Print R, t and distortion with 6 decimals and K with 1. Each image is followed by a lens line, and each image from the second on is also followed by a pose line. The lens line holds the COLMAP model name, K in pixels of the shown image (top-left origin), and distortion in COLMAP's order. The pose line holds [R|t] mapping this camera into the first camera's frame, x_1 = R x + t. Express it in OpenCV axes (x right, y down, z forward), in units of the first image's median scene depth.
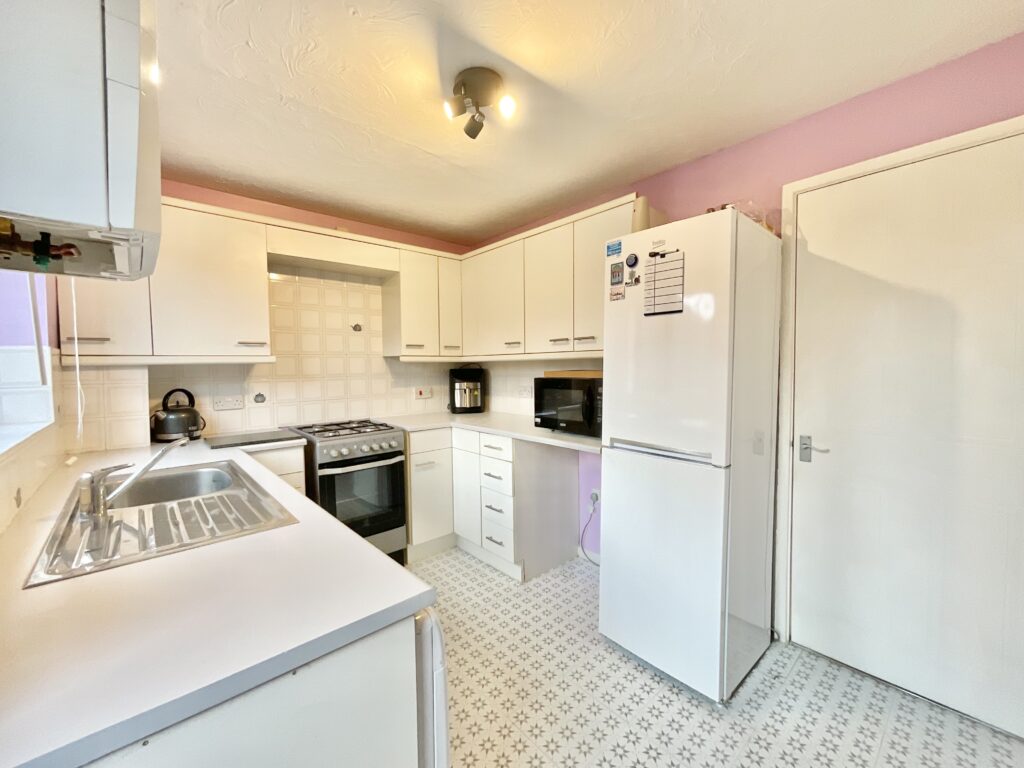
lens RADIAL K [[416.8, 0, 512.0], [0, 416.8, 384.0], [0, 0, 1]] dist [0.001213, 0.000093]
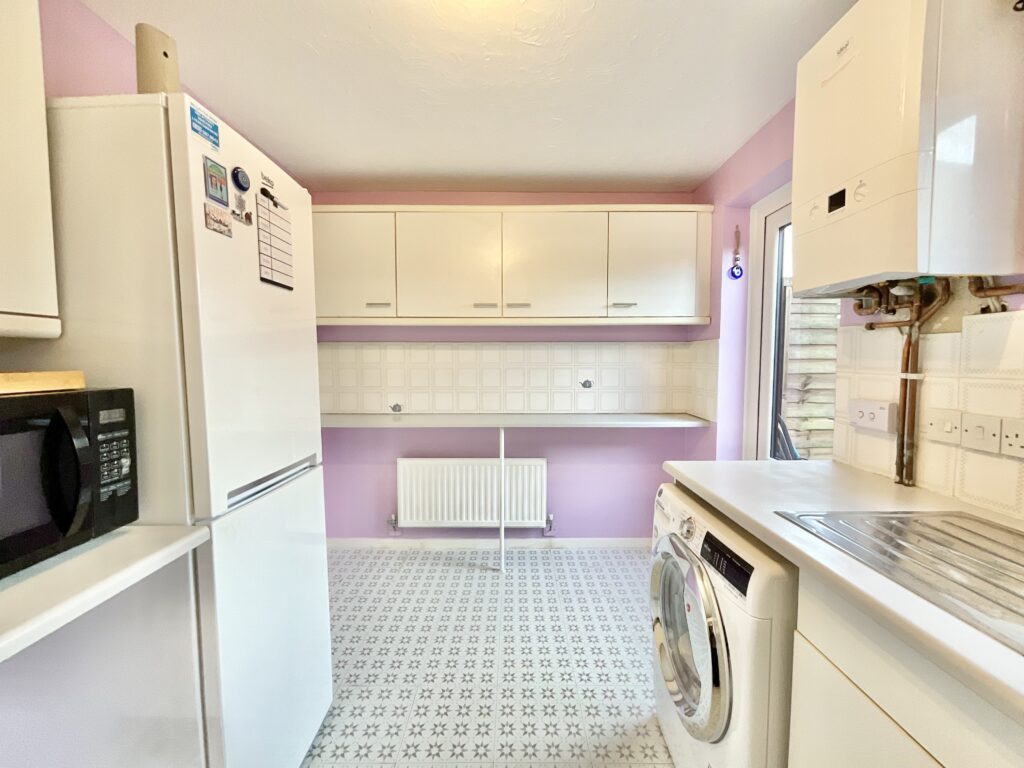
lens RADIAL K [[416.8, 0, 512.0], [0, 416.8, 384.0], [0, 0, 1]] dist [0.001213, 0.000093]
pose [[-0.742358, -0.020163, 0.669700, -0.396220], [0.042778, 0.996081, 0.077408, -0.034615], [-0.668637, 0.086112, -0.738586, 1.186979]]
